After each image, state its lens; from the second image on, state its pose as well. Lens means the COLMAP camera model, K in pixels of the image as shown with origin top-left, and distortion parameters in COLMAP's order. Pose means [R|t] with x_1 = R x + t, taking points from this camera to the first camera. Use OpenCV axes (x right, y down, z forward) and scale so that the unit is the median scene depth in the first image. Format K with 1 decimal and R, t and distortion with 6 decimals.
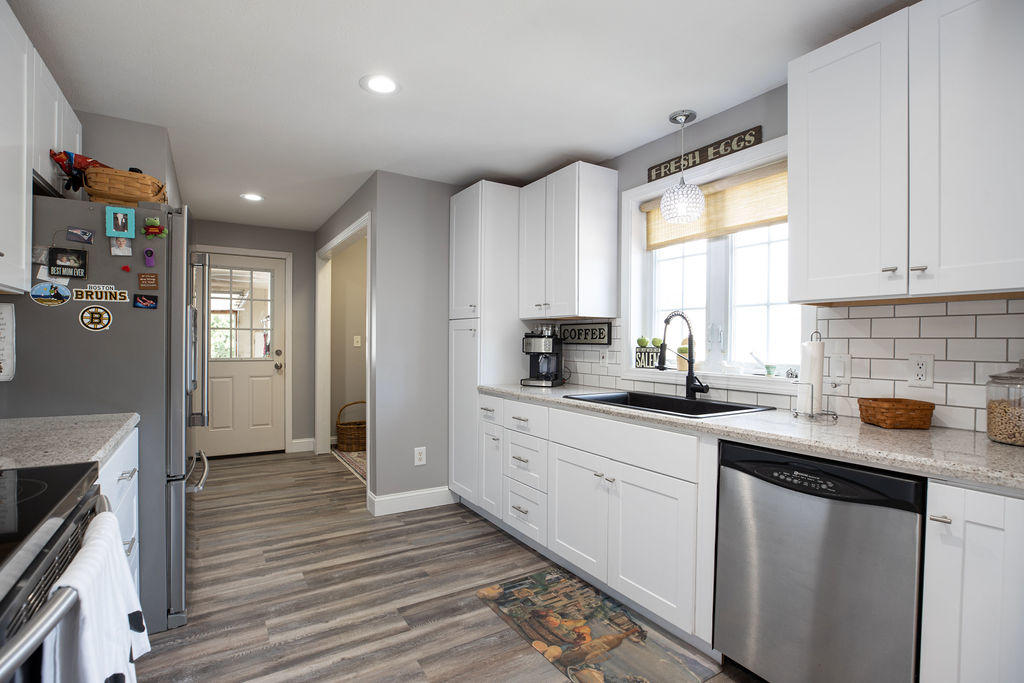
lens RADIAL K [[485.2, 0, 507.0], [0, 485.2, 351.0], [0, 0, 1]] dist [-0.006606, -0.000667]
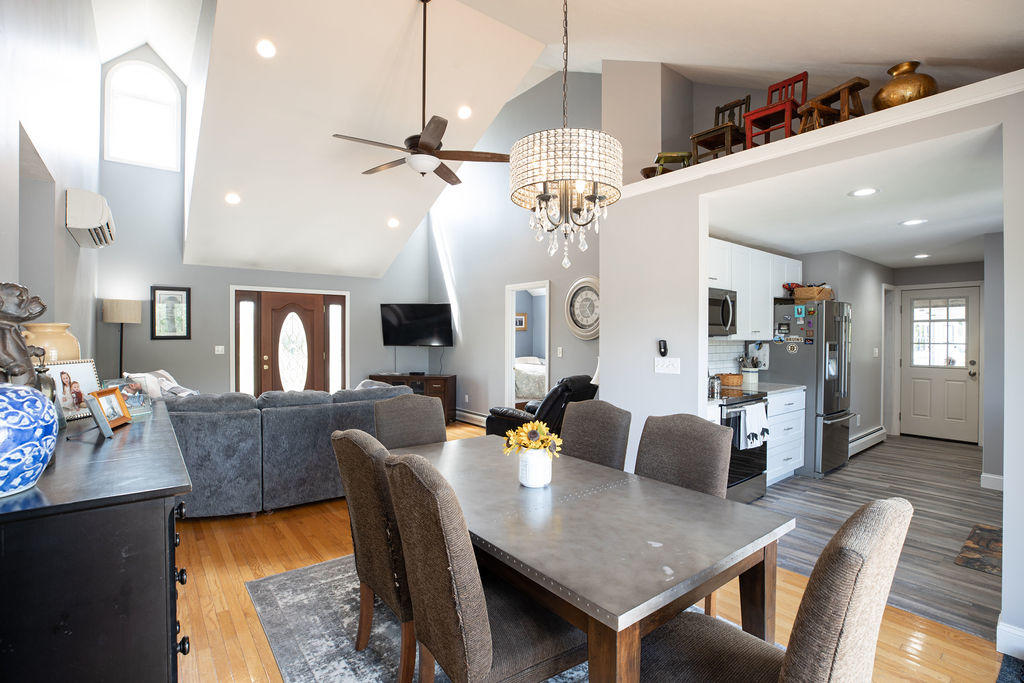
lens RADIAL K [[485.2, 0, 509.9], [0, 485.2, 344.2], [0, 0, 1]] dist [-0.006606, -0.000667]
pose [[0.120731, 0.007090, -0.992660, 1.558273], [-0.018540, 0.999816, 0.004886, -0.073159], [0.992512, 0.017814, 0.120840, -0.836818]]
